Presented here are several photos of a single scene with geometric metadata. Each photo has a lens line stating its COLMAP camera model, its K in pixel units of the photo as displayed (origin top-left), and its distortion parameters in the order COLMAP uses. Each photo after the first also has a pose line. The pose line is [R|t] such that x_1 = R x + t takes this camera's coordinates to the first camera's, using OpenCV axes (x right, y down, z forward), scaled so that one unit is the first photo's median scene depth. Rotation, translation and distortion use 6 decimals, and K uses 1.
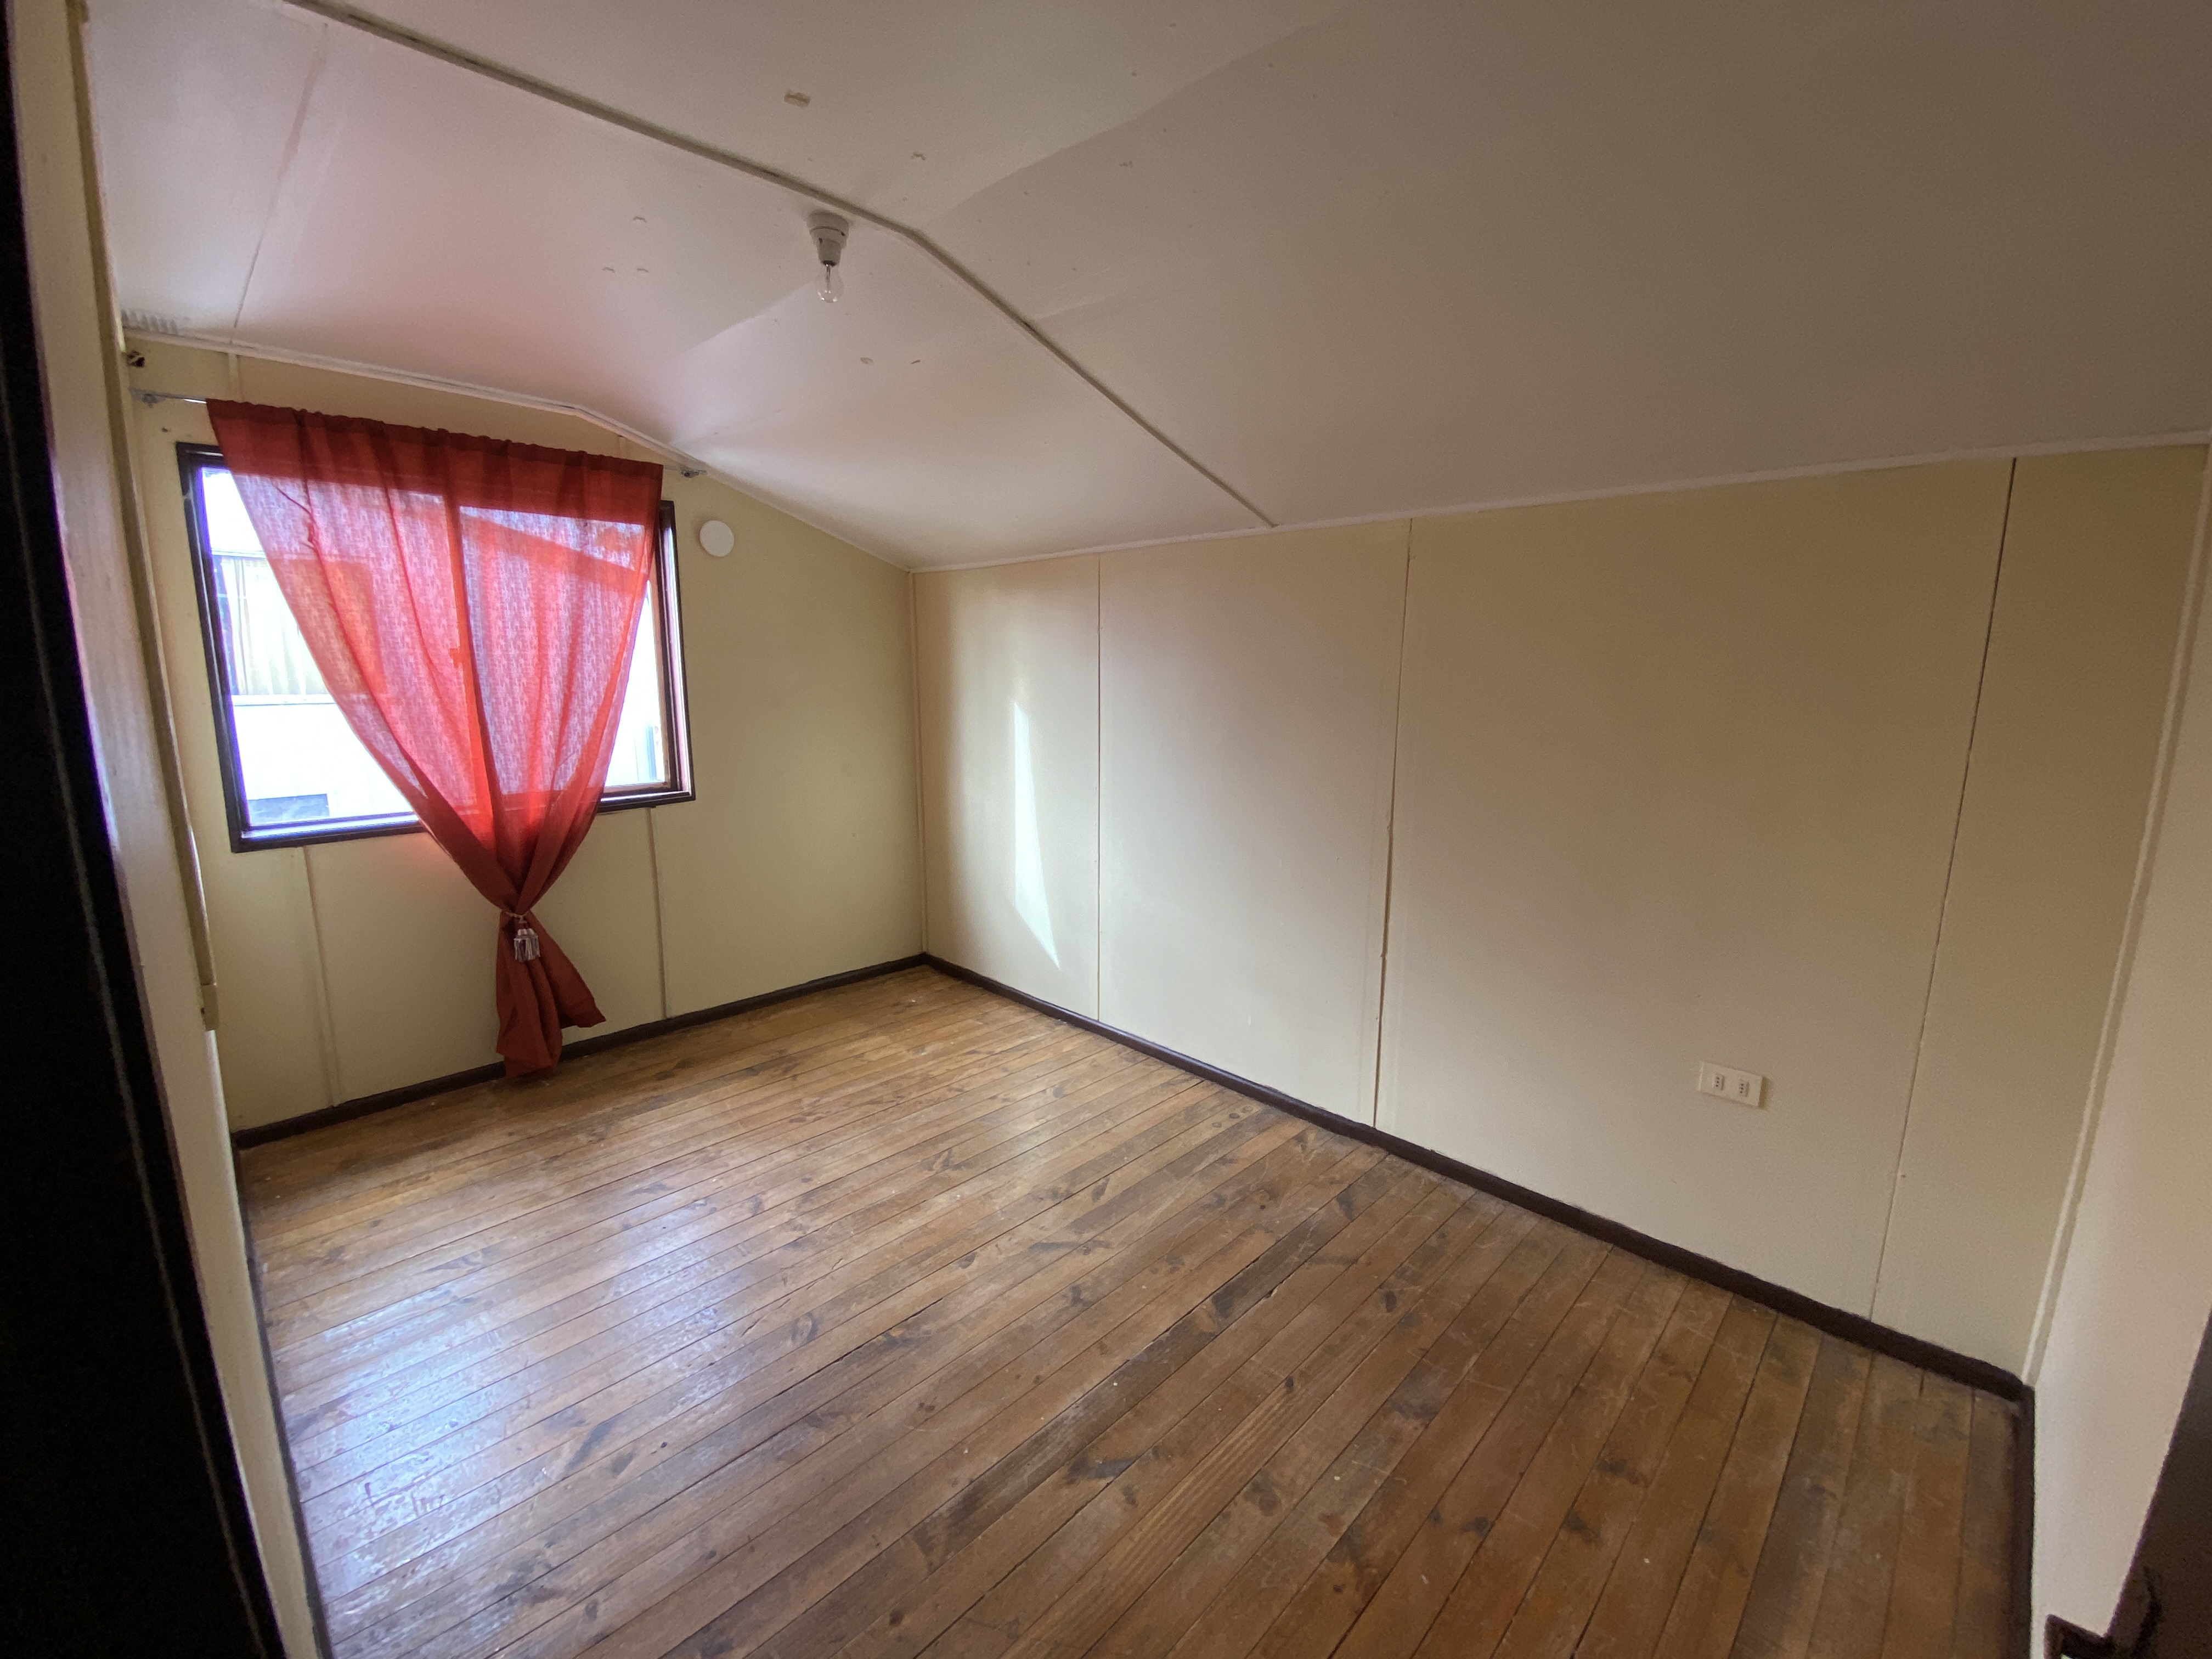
lens RADIAL K [[905.4, 0, 1101.8], [0, 905.4, 816.5], [0, 0, 1]] dist [0.041553, -0.026723]
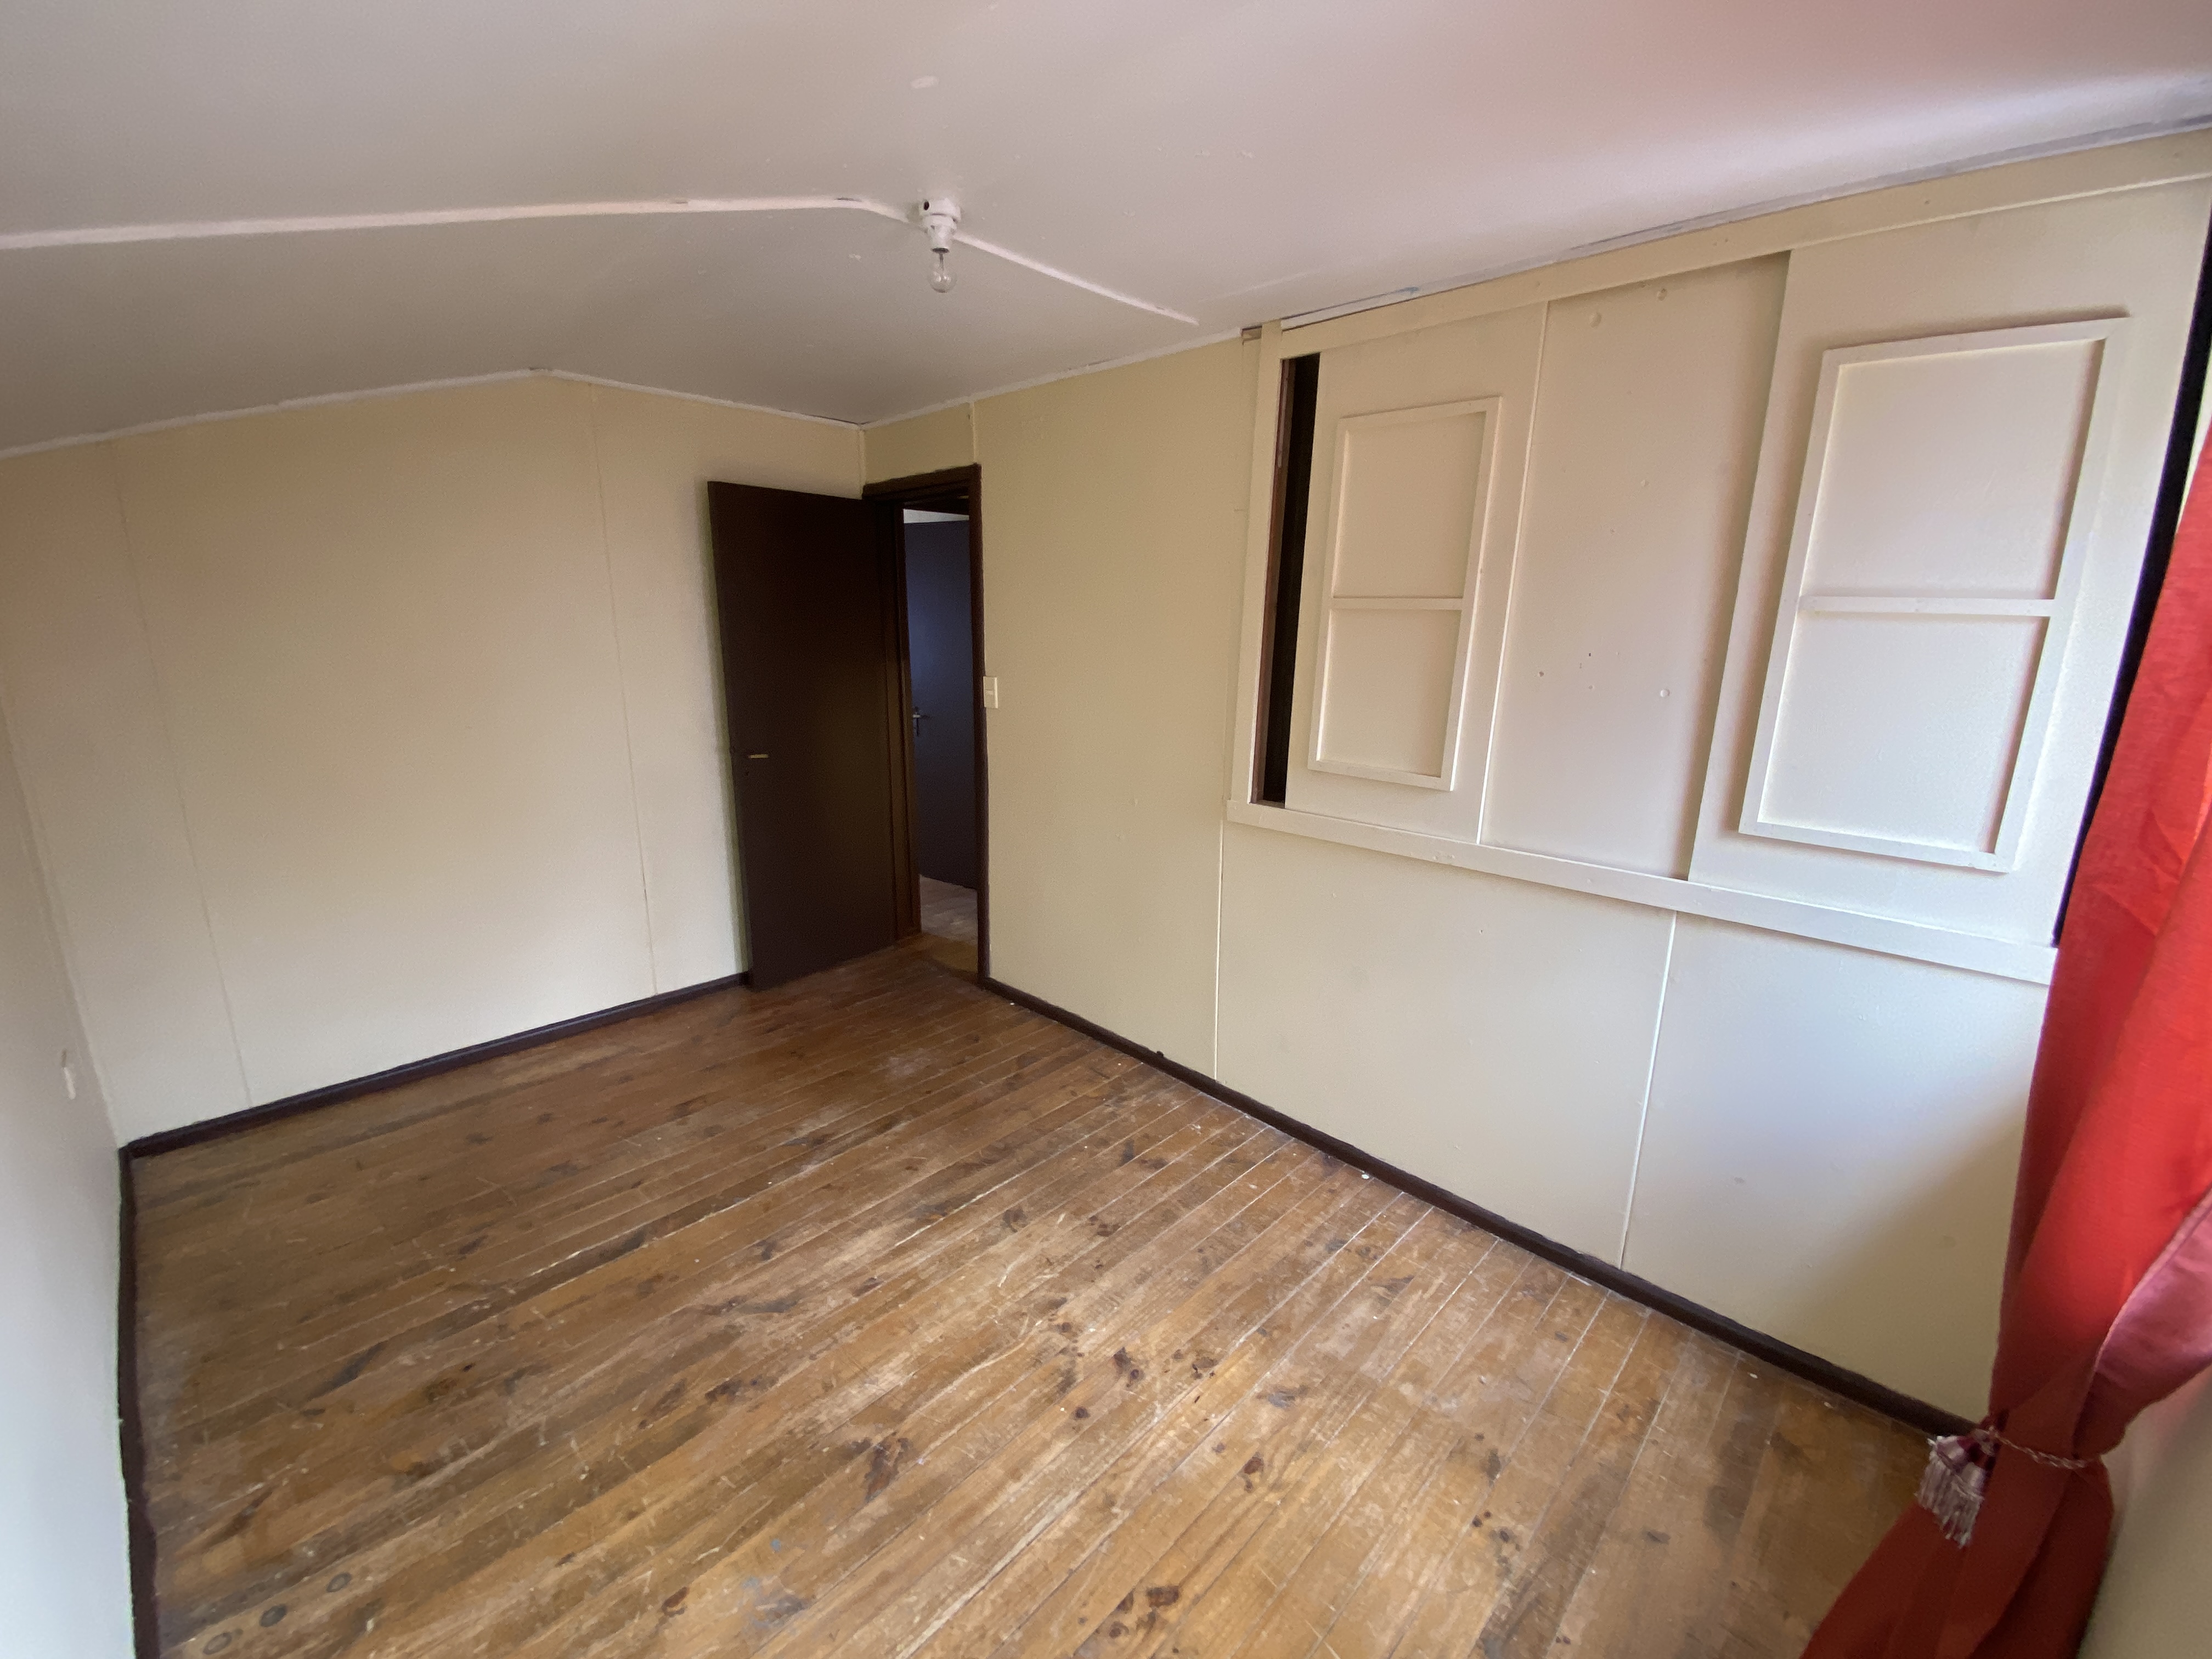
lens RADIAL K [[905.4, 0, 1101.8], [0, 905.4, 816.5], [0, 0, 1]] dist [0.041553, -0.026723]
pose [[-0.999874, -0.014607, -0.006288, -0.364936], [-0.015902, 0.918517, 0.395062, -0.328615], [0.000005, 0.395112, -0.918633, 1.620090]]
